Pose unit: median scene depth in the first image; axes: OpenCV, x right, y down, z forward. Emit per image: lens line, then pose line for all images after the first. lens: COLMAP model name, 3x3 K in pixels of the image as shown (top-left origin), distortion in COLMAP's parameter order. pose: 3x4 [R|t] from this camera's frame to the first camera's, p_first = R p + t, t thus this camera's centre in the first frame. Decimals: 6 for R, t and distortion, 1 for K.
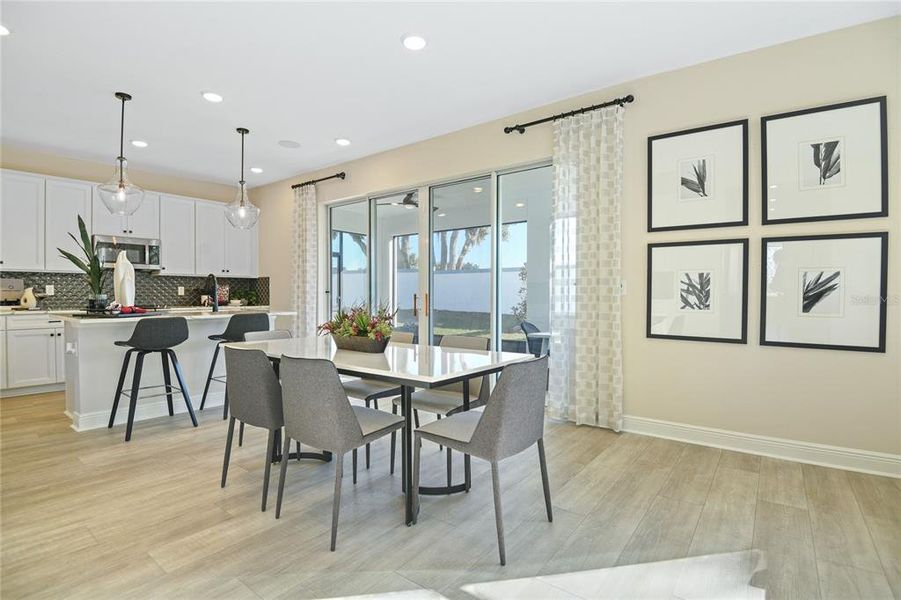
lens RADIAL K [[433.0, 0, 447.2], [0, 433.0, 296.0], [0, 0, 1]] dist [0.002413, -0.000558]
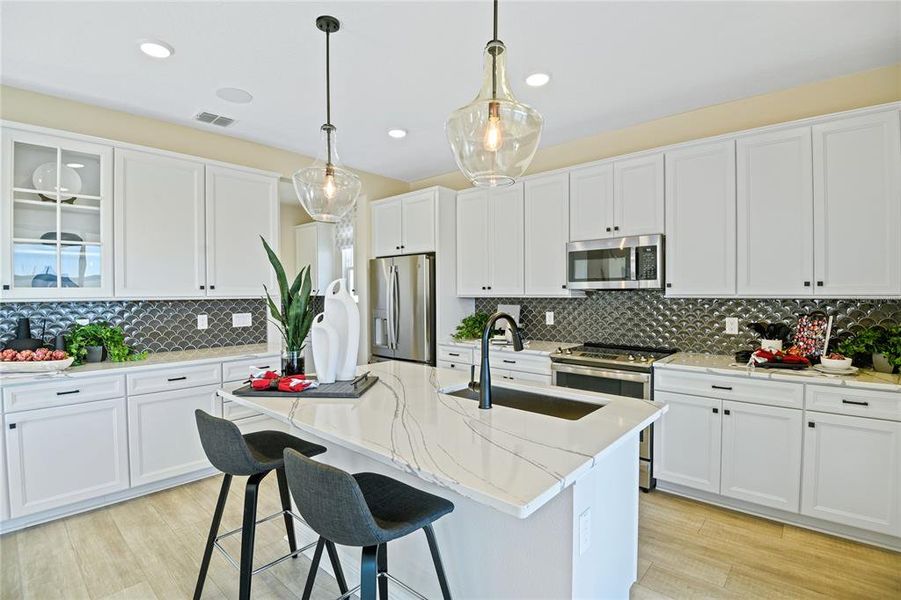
lens RADIAL K [[434.7, 0, 440.8], [0, 434.7, 299.8], [0, 0, 1]] dist [-0.022844, 0.000275]
pose [[-0.084040, 0.010070, -0.996411, -0.098808], [-0.001247, 0.999947, 0.010210, -0.051958], [0.996462, 0.002101, -0.084023, 0.782569]]
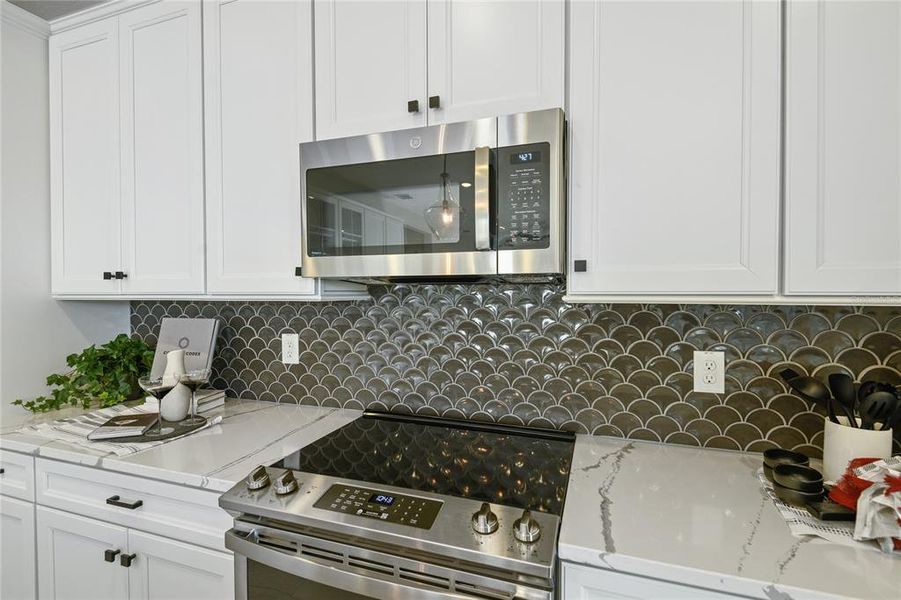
lens RADIAL K [[433.0, 0, 447.2], [0, 433.0, 296.0], [0, 0, 1]] dist [0.002413, -0.000558]
pose [[0.310279, 0.007990, -0.950612, -0.512610], [-0.000144, 0.999965, 0.008358, -0.053822], [0.950645, -0.002457, 0.310269, 0.913992]]
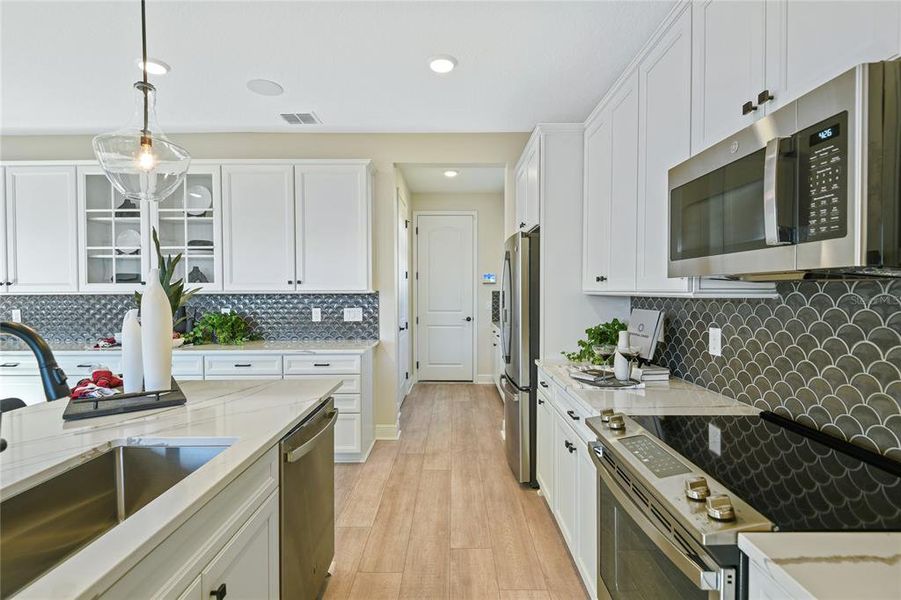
lens RADIAL K [[433.0, 0, 447.2], [0, 433.0, 296.0], [0, 0, 1]] dist [0.002413, -0.000558]
pose [[-0.802338, 0.004177, -0.596855, -0.470451], [-0.006235, 0.999862, 0.015380, -0.053177], [0.596837, 0.016061, -0.802202, 1.048012]]
